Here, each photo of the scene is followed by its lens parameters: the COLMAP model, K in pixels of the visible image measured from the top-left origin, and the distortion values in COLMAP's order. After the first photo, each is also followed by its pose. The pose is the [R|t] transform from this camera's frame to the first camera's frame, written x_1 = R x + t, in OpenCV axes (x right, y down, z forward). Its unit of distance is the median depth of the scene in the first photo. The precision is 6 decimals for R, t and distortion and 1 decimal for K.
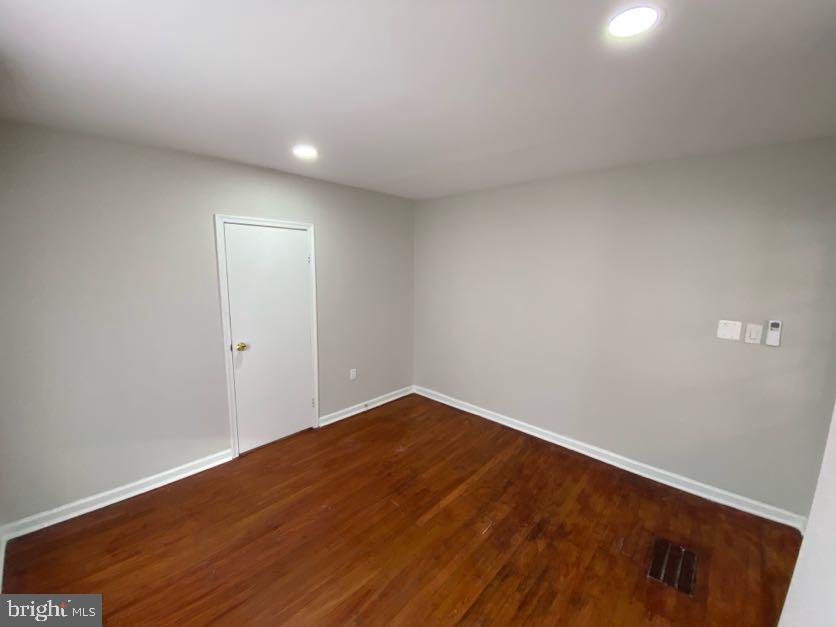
lens RADIAL K [[340.0, 0, 420.2], [0, 340.0, 317.0], [0, 0, 1]] dist [0.019895, -0.016149]
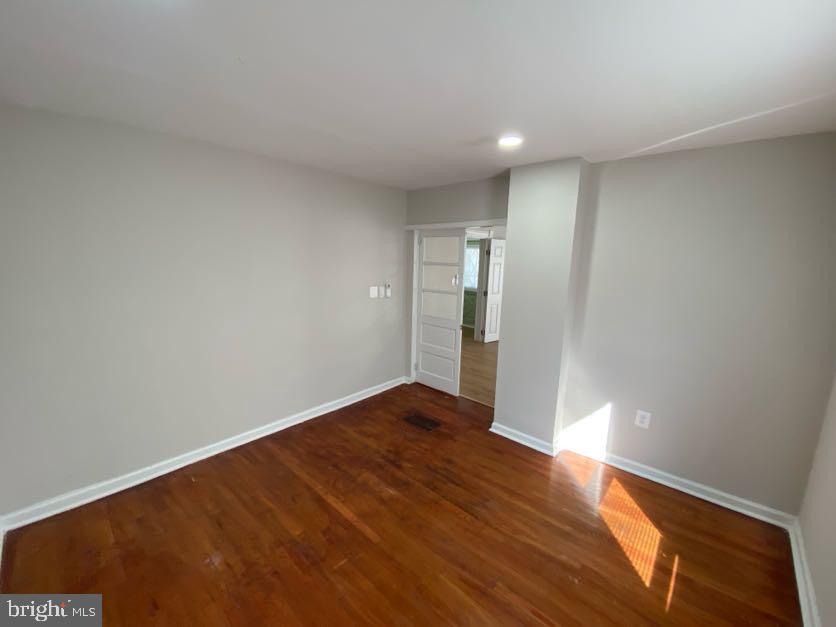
lens RADIAL K [[340.0, 0, 418.0], [0, 340.0, 311.4], [0, 0, 1]] dist [0.019895, -0.016149]
pose [[-0.012152, -0.174749, 0.984538, -0.788992], [0.128509, 0.976172, 0.174850, -0.137578], [-0.991634, 0.128647, 0.010595, 0.792234]]
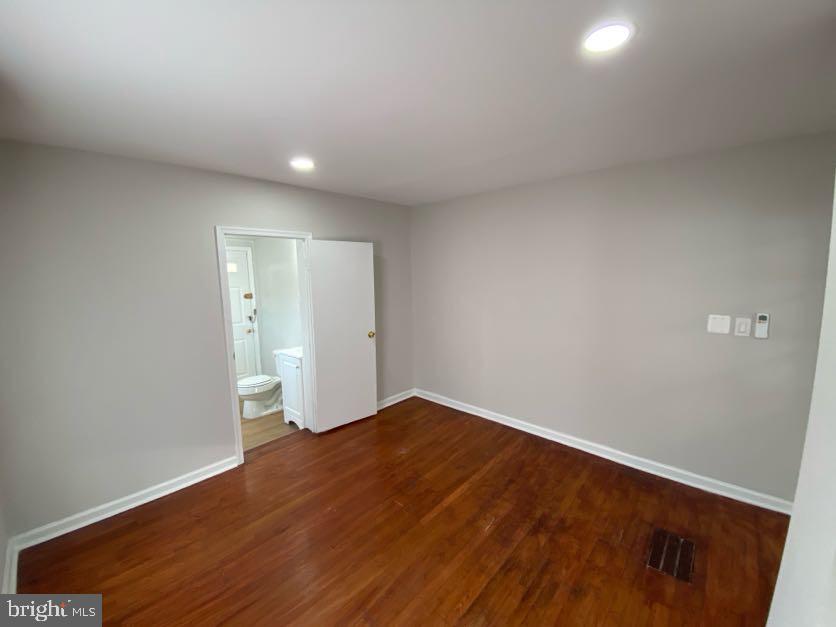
lens RADIAL K [[340.0, 0, 419.8], [0, 340.0, 317.1], [0, 0, 1]] dist [0.019895, -0.016149]
pose [[0.999584, -0.028773, 0.002064, 0.002569], [0.028798, 0.999500, -0.013071, 0.004426], [-0.001687, 0.013125, 0.999912, -0.028191]]
